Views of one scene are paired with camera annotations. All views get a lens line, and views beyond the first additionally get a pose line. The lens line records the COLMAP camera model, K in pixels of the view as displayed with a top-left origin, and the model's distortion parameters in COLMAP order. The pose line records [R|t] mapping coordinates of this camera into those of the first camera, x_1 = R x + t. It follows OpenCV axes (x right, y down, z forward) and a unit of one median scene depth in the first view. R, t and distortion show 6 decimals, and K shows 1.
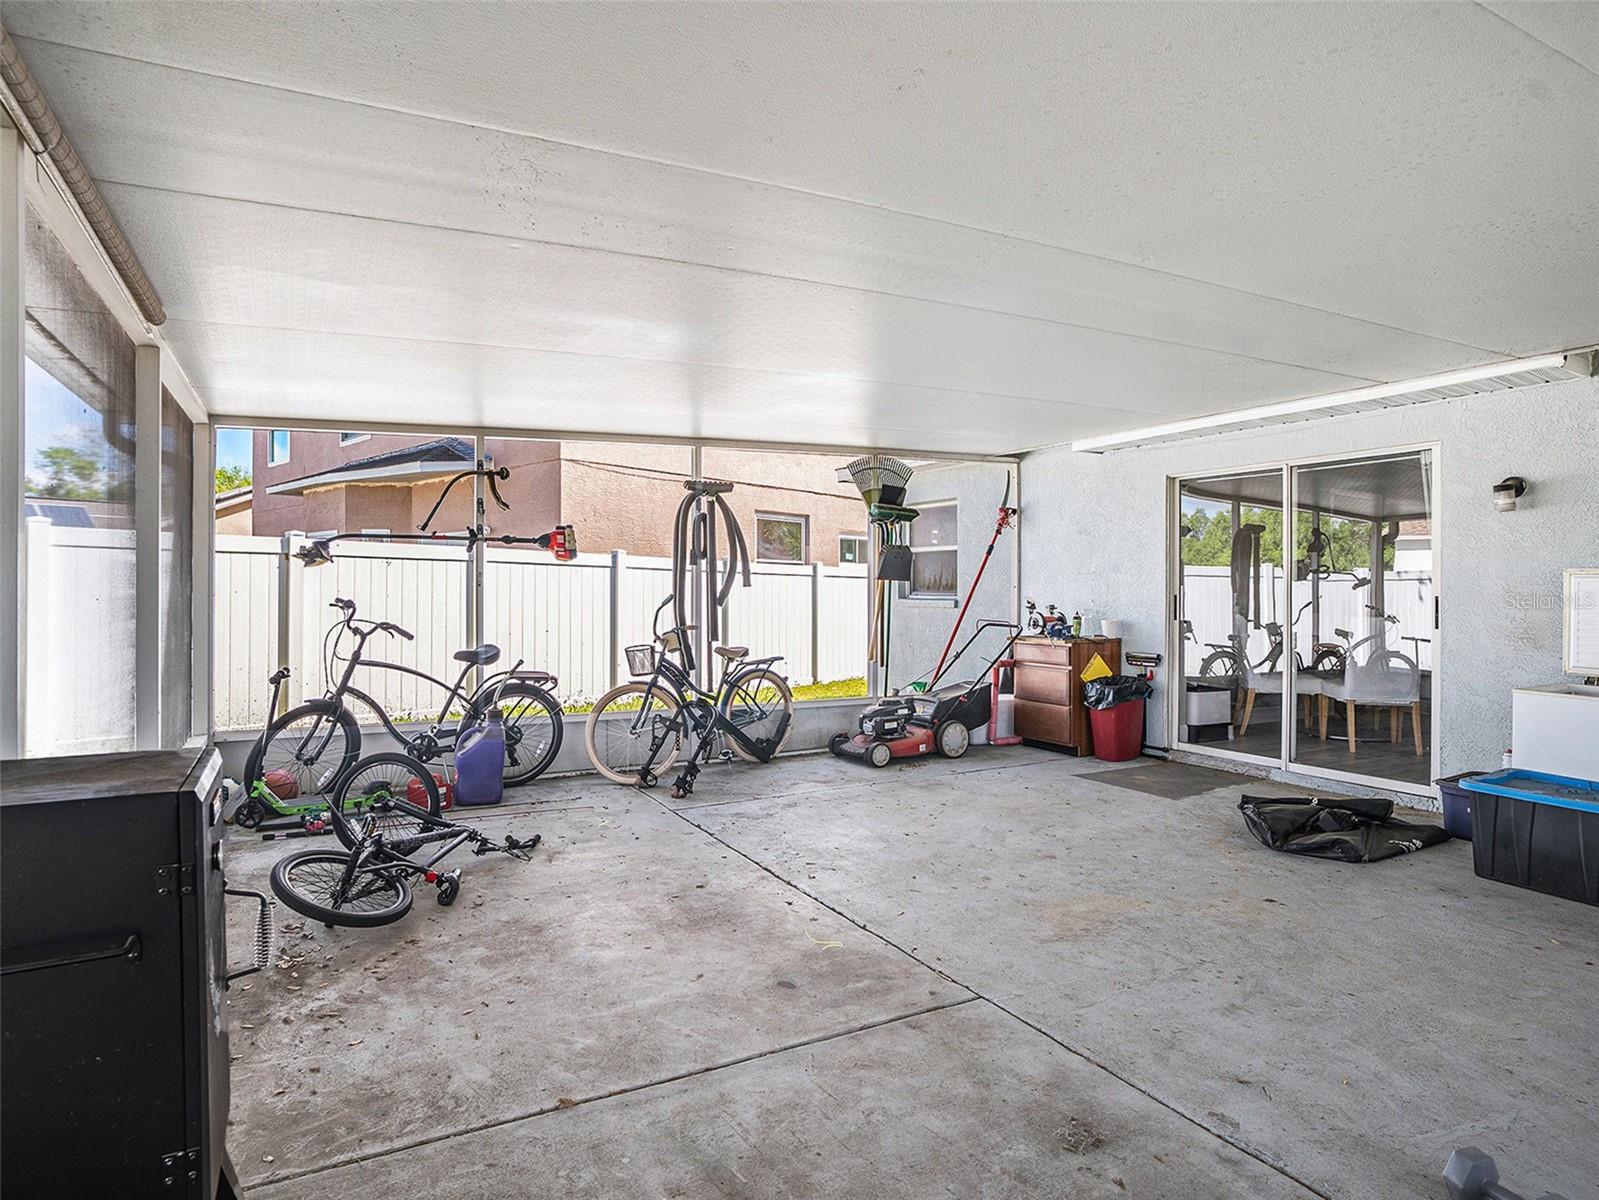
lens RADIAL K [[913.5, 0, 797.9], [0, 913.5, 596.6], [0, 0, 1]] dist [-0.012669, 0.000648]
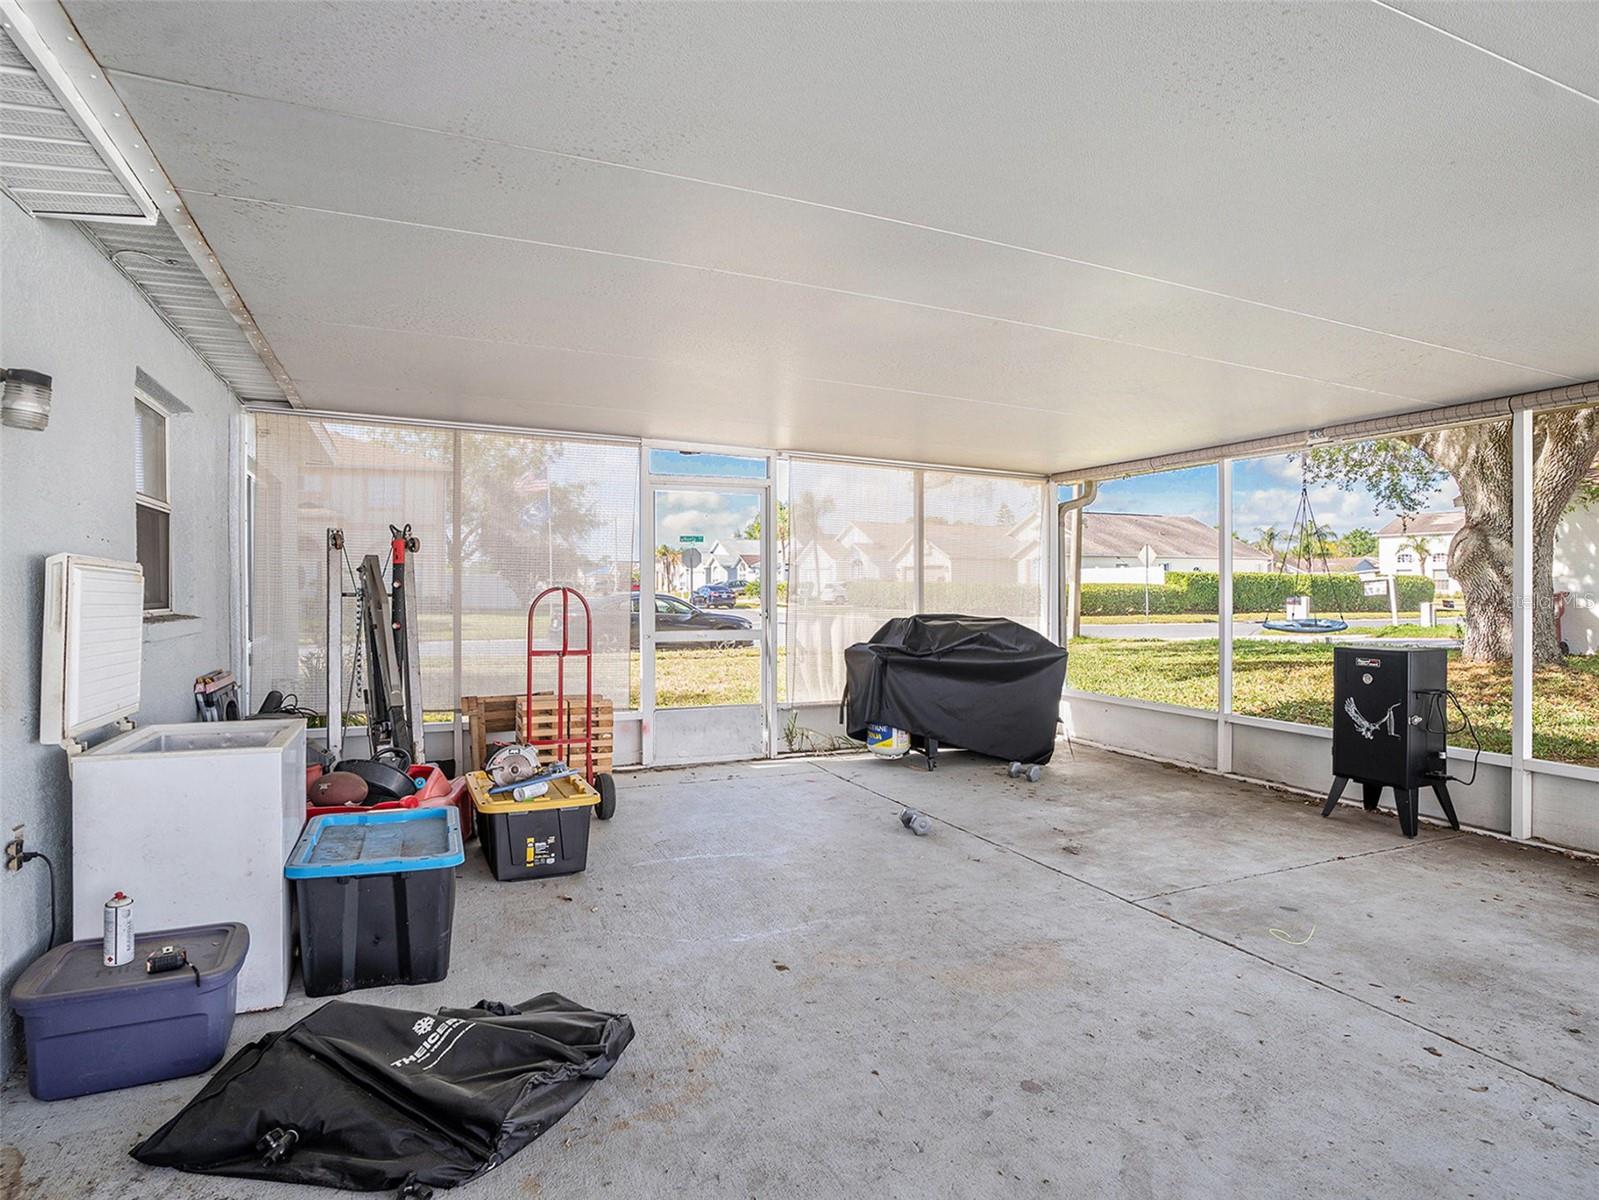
lens RADIAL K [[913.5, 0, 803.2], [0, 913.5, 598.1], [0, 0, 1]] dist [-0.012669, 0.000648]
pose [[-0.995823, -0.009648, 0.090797, 0.534396], [-0.008967, 0.999929, 0.007910, -0.006660], [-0.090867, 0.007063, -0.995838, 2.260418]]
